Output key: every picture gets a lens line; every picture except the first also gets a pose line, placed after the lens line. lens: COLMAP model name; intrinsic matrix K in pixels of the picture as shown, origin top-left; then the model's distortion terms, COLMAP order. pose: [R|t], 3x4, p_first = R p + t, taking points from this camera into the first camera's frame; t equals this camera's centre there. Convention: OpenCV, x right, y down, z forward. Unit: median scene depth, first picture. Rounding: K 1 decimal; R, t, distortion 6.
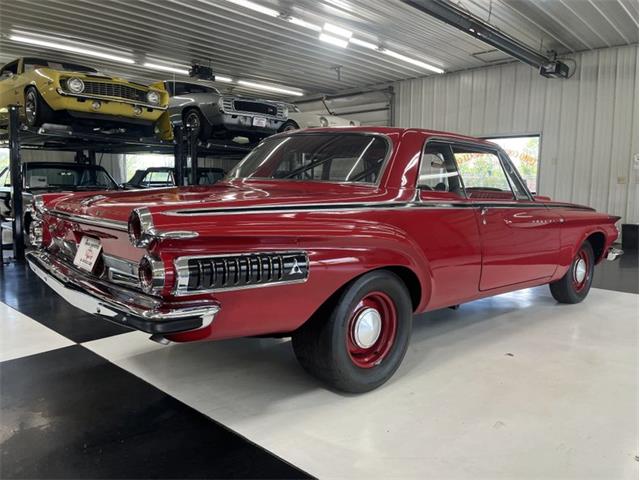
lens RADIAL K [[488.1, 0, 316.2], [0, 488.1, 231.0], [0, 0, 1]] dist [0.076181, -0.104067]
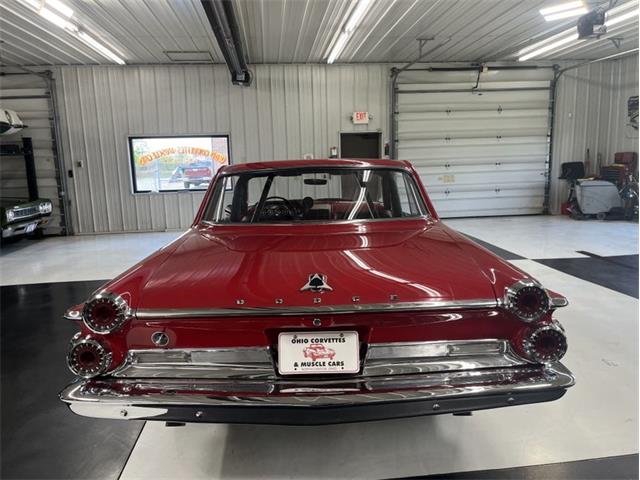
lens RADIAL K [[488.1, 0, 323.0], [0, 488.1, 240.0], [0, 0, 1]] dist [0.076181, -0.104067]
pose [[0.655645, -0.147099, 0.740603, -0.269484], [0.110020, 0.988983, 0.099033, -0.054590], [-0.747011, 0.016551, 0.664605, 0.132076]]
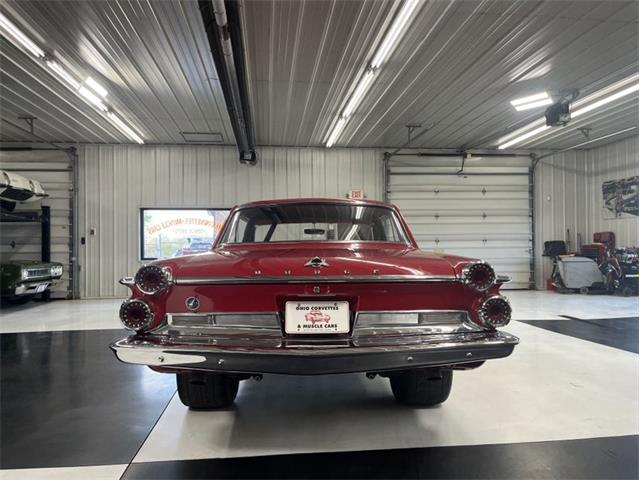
lens RADIAL K [[488.1, 0, 323.2], [0, 488.1, 241.3], [0, 0, 1]] dist [0.076181, -0.104067]
pose [[0.651190, -0.000745, 0.758914, -0.319887], [0.091831, 0.992729, -0.077821, -0.007127], [-0.753338, 0.120368, 0.646524, 0.096132]]
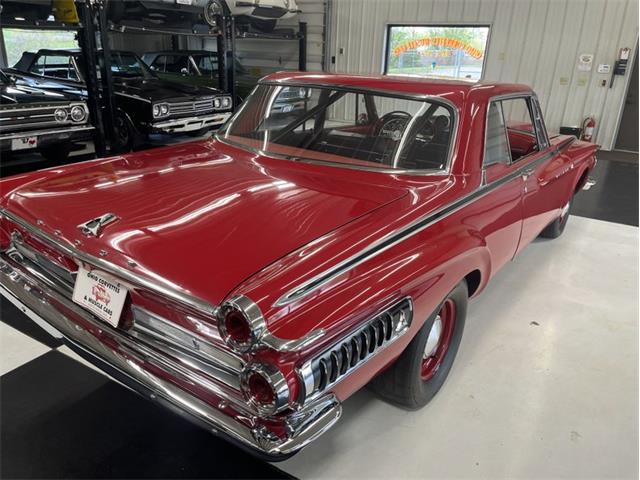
lens RADIAL K [[488.1, 0, 320.1], [0, 488.1, 238.4], [0, 0, 1]] dist [0.076181, -0.104067]
pose [[0.979102, -0.048975, 0.197386, -0.076645], [-0.006758, 0.962200, 0.272261, -0.063928], [-0.203259, -0.267905, 0.941760, 0.071875]]
